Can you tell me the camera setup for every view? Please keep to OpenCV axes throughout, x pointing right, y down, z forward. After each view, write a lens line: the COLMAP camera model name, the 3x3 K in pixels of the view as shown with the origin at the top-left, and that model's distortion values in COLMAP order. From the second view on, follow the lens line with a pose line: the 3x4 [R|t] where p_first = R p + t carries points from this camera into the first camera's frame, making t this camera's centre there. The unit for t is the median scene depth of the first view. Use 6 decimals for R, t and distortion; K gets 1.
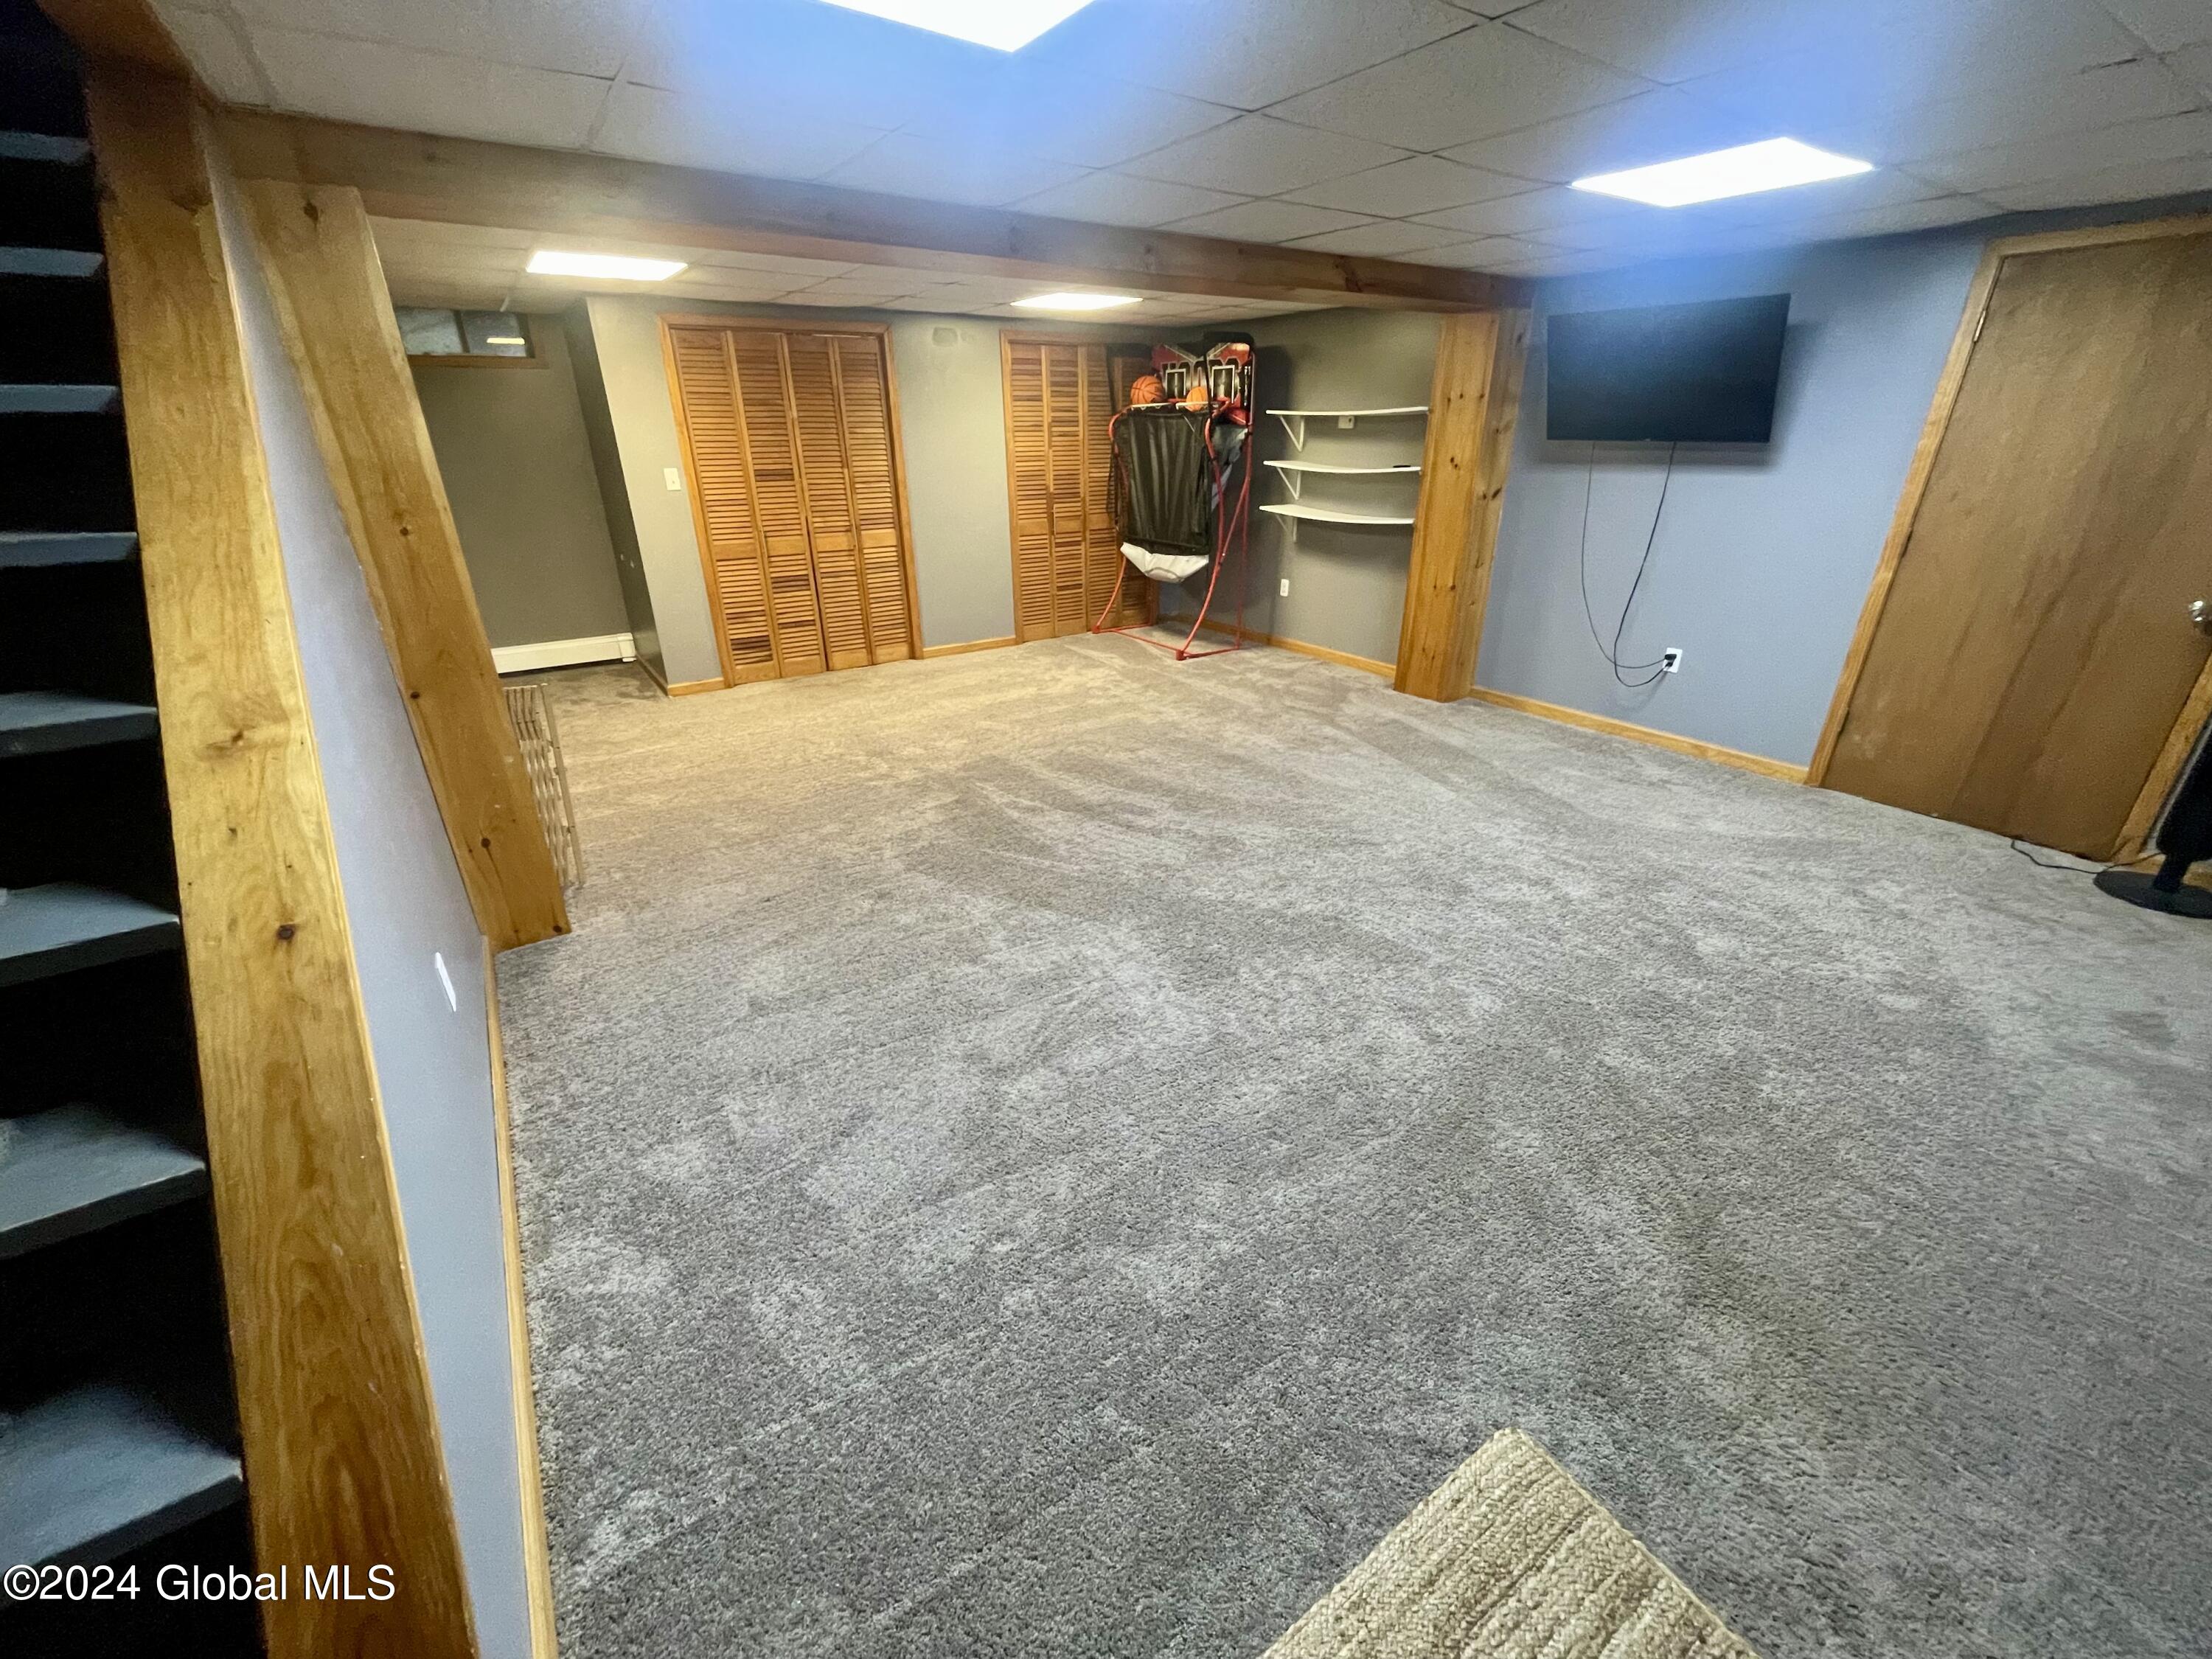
lens RADIAL K [[895.3, 0, 1099.0], [0, 895.3, 828.4], [0, 0, 1]] dist [-0.003123, 0.000369]
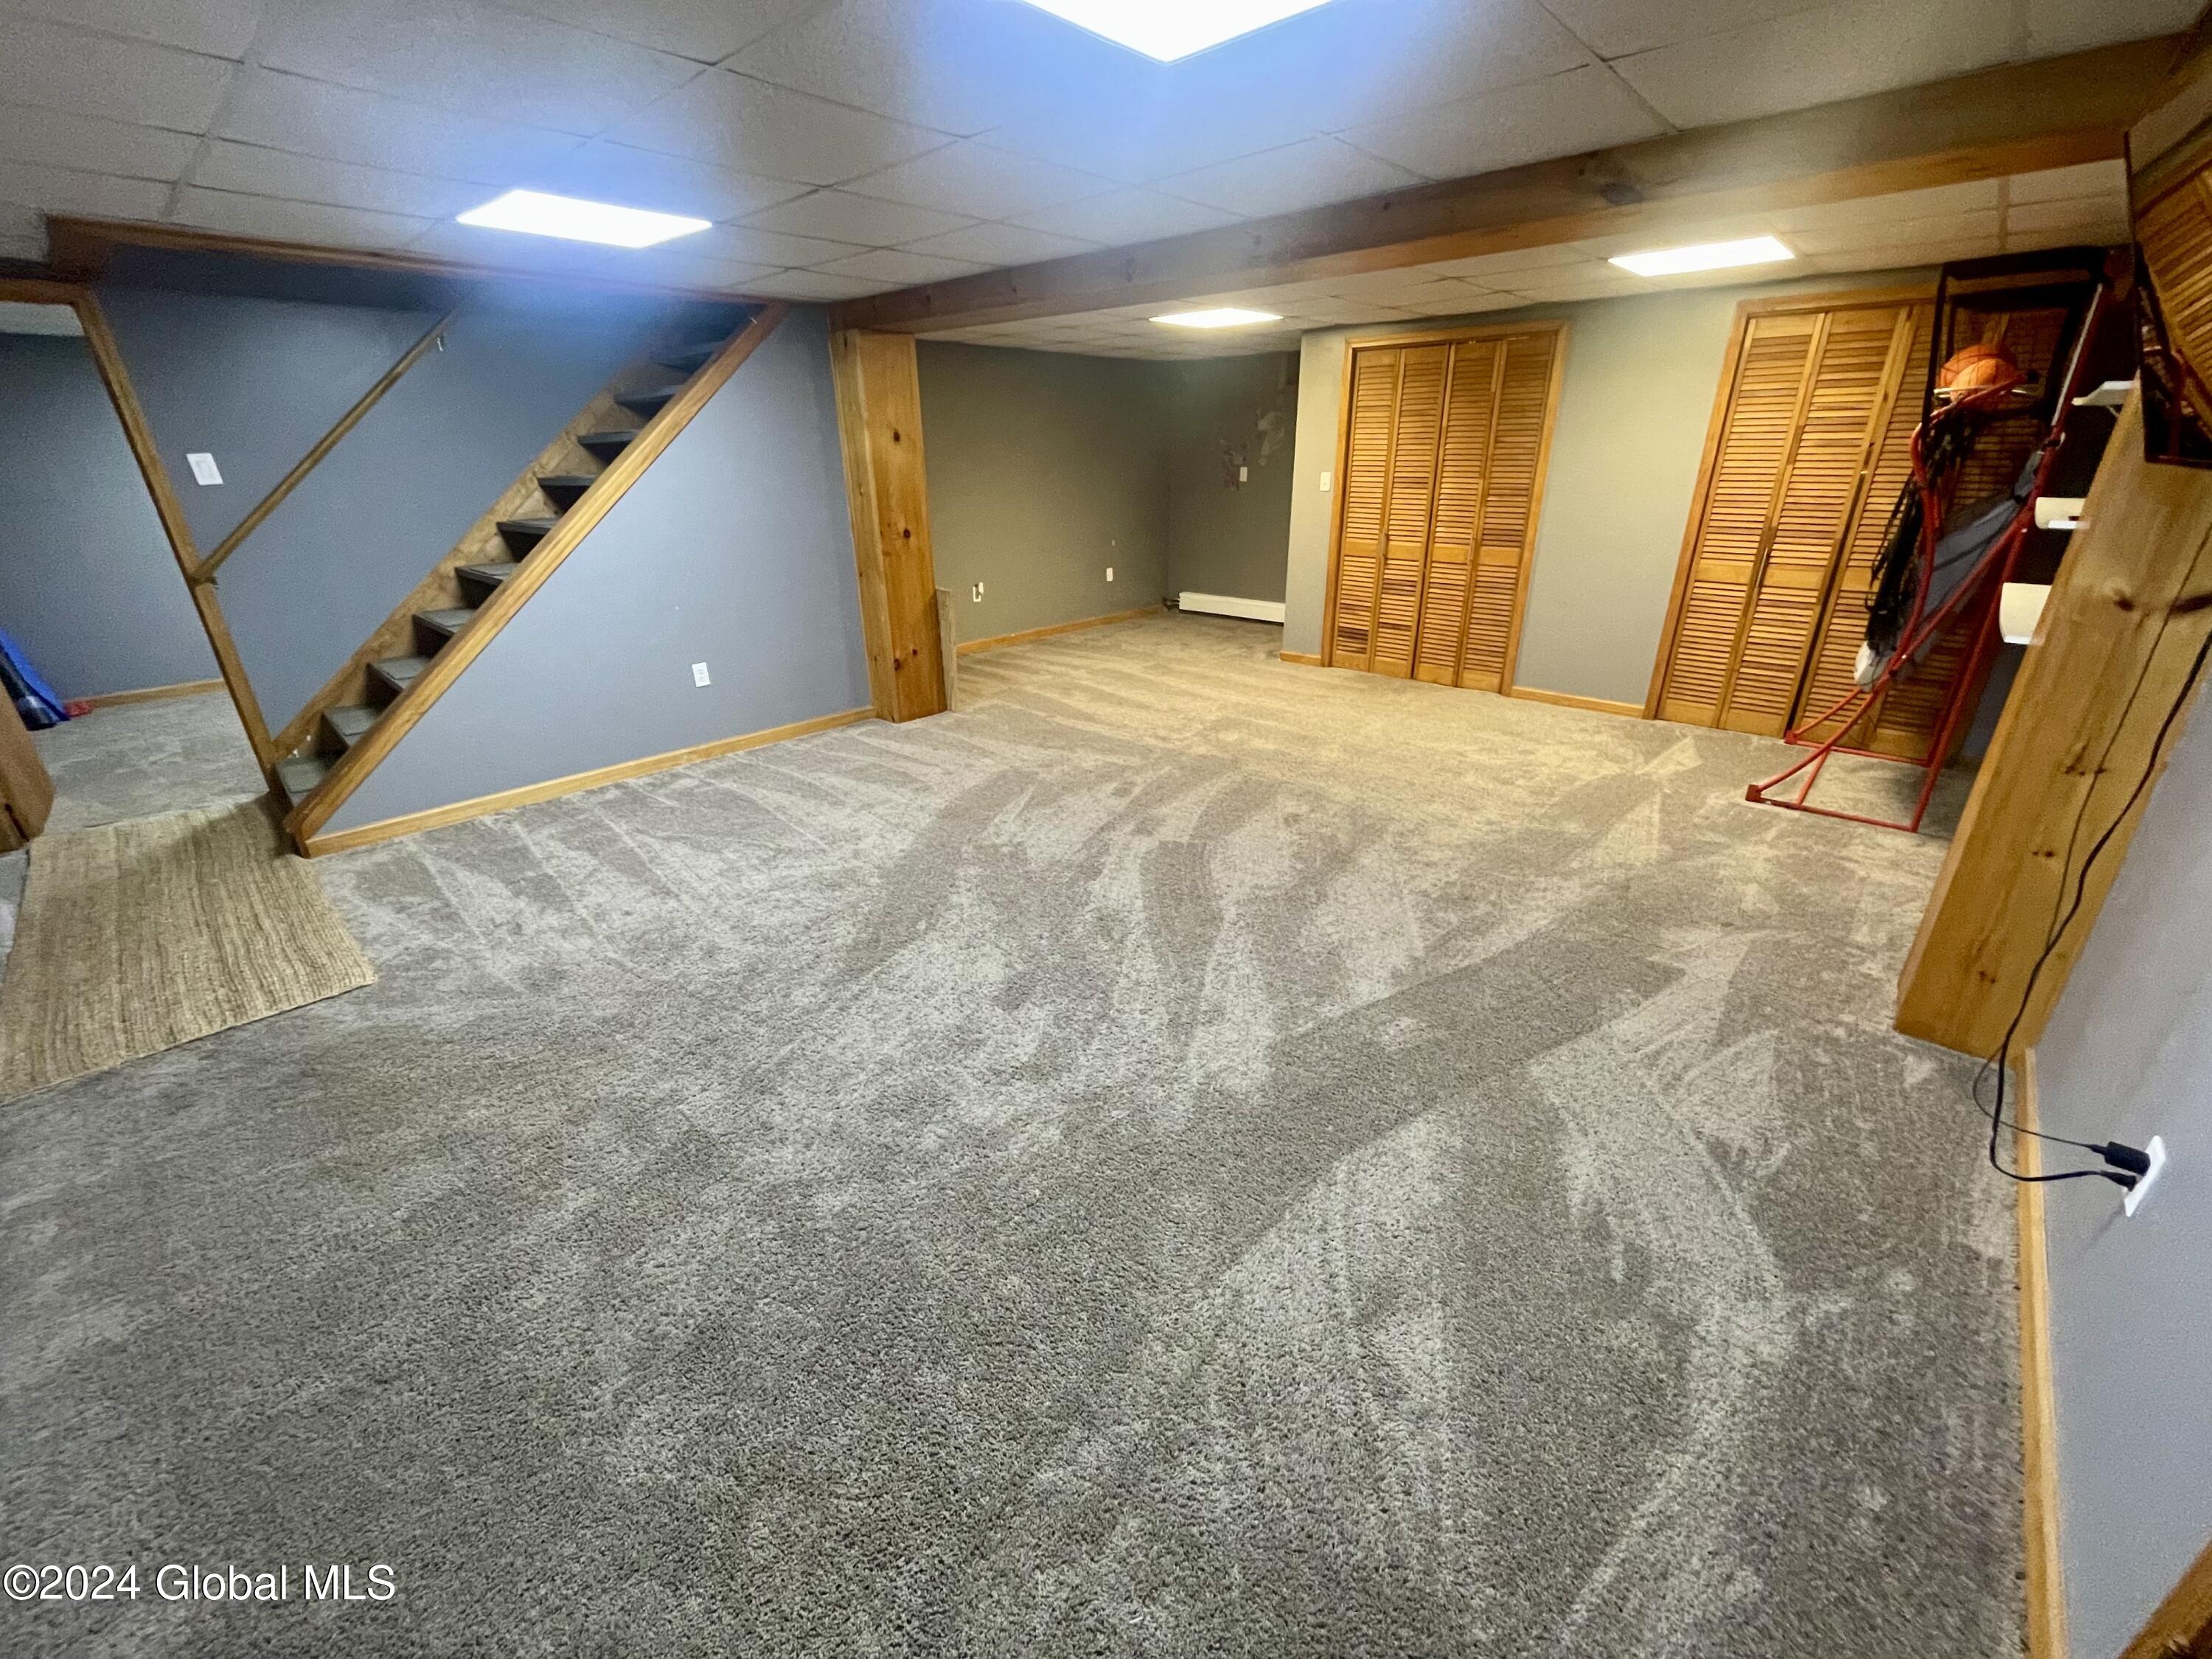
lens RADIAL K [[895.3, 0, 1104.6], [0, 895.3, 833.0], [0, 0, 1]] dist [-0.003123, 0.000369]
pose [[0.238071, 0.392738, -0.888301, 0.605835], [-0.388608, 0.876716, 0.283467, -0.185375], [0.890116, 0.277716, 0.361342, 0.403400]]
